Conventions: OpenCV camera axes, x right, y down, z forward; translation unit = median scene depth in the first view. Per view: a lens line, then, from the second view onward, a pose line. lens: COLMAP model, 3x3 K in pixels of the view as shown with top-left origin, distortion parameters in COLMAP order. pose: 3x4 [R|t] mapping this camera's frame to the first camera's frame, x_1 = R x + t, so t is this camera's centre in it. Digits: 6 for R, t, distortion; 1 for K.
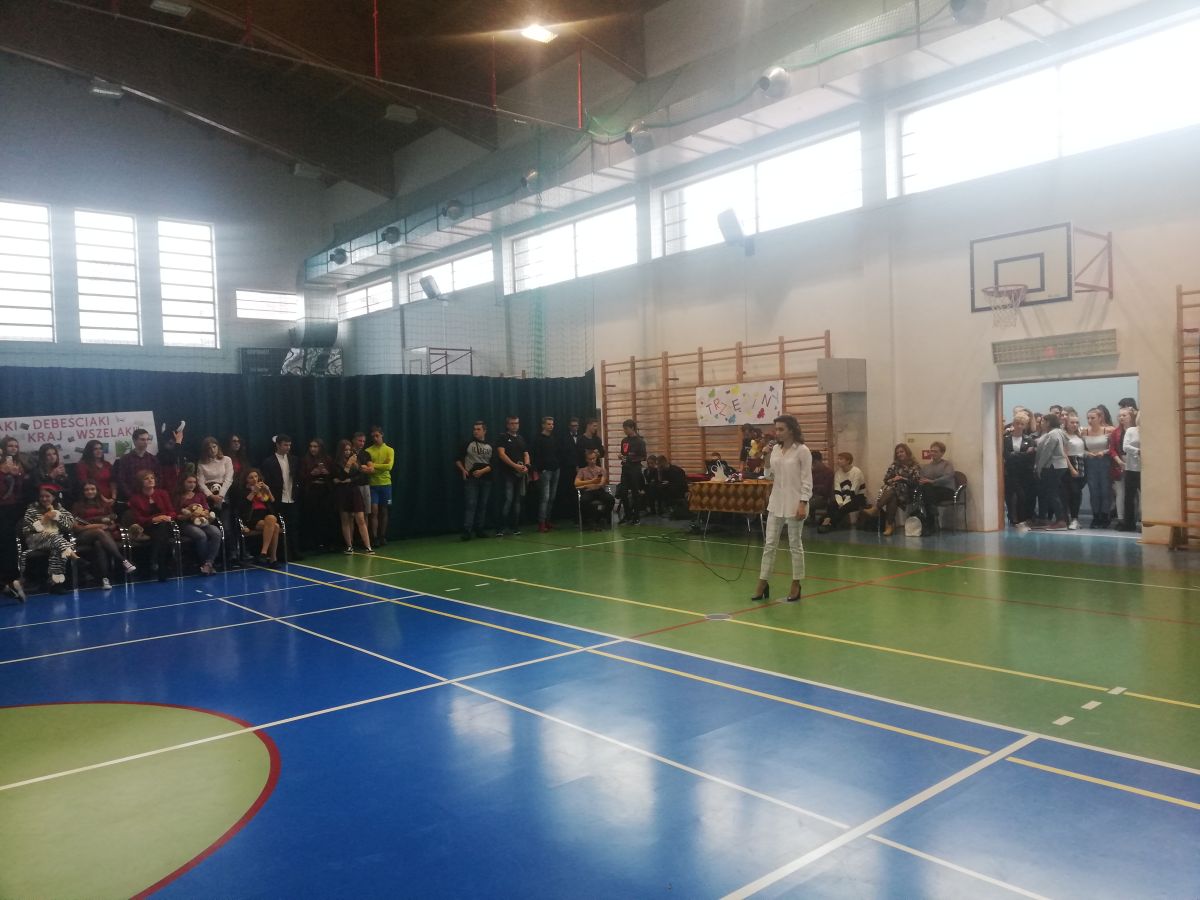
lens RADIAL K [[884.2, 0, 603.2], [0, 884.2, 463.3], [0, 0, 1]] dist [0.025563, -0.068668]
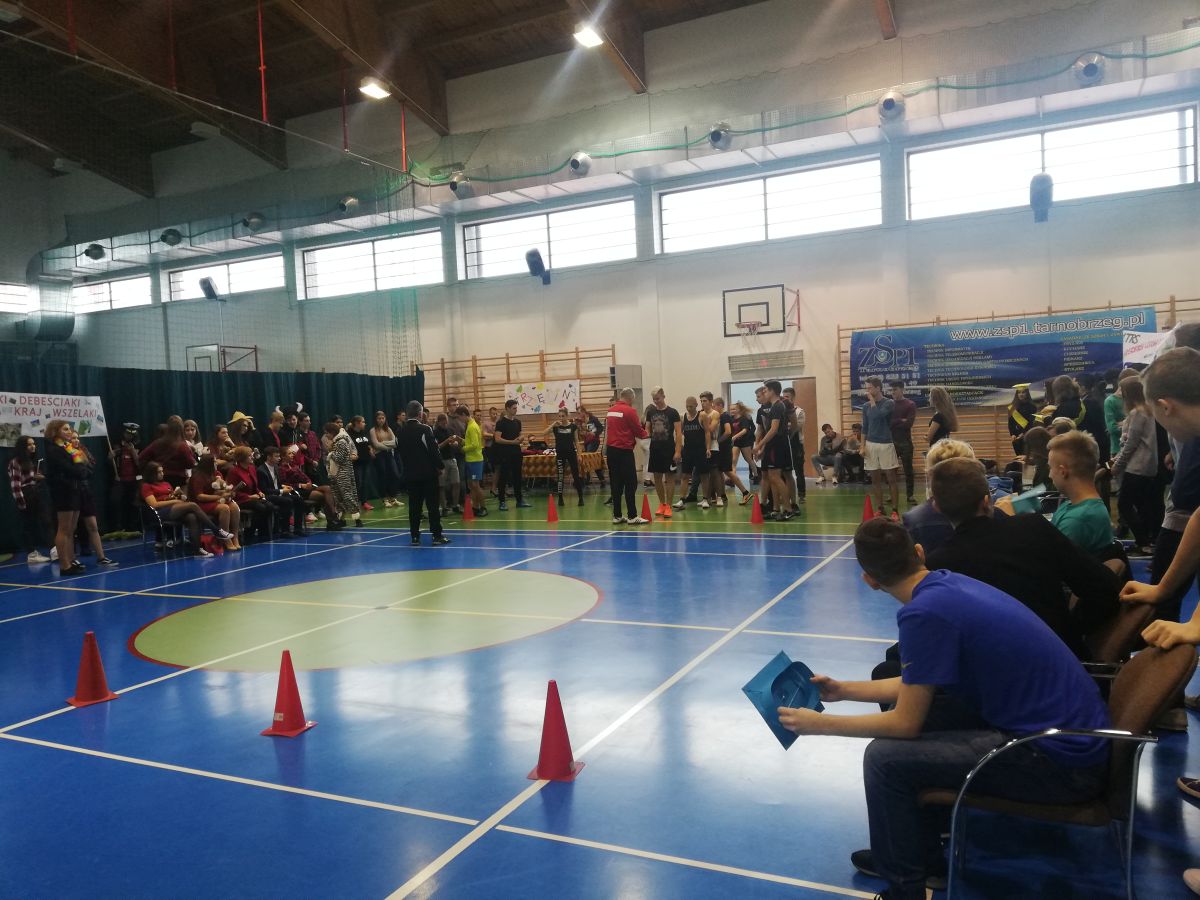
lens RADIAL K [[884.2, 0, 603.2], [0, 884.2, 463.3], [0, 0, 1]] dist [0.025563, -0.068668]
pose [[0.913624, -0.026697, 0.405683, -0.287339], [0.026847, 0.999625, 0.005322, 0.025344], [-0.405673, 0.006029, 0.913998, -0.227137]]
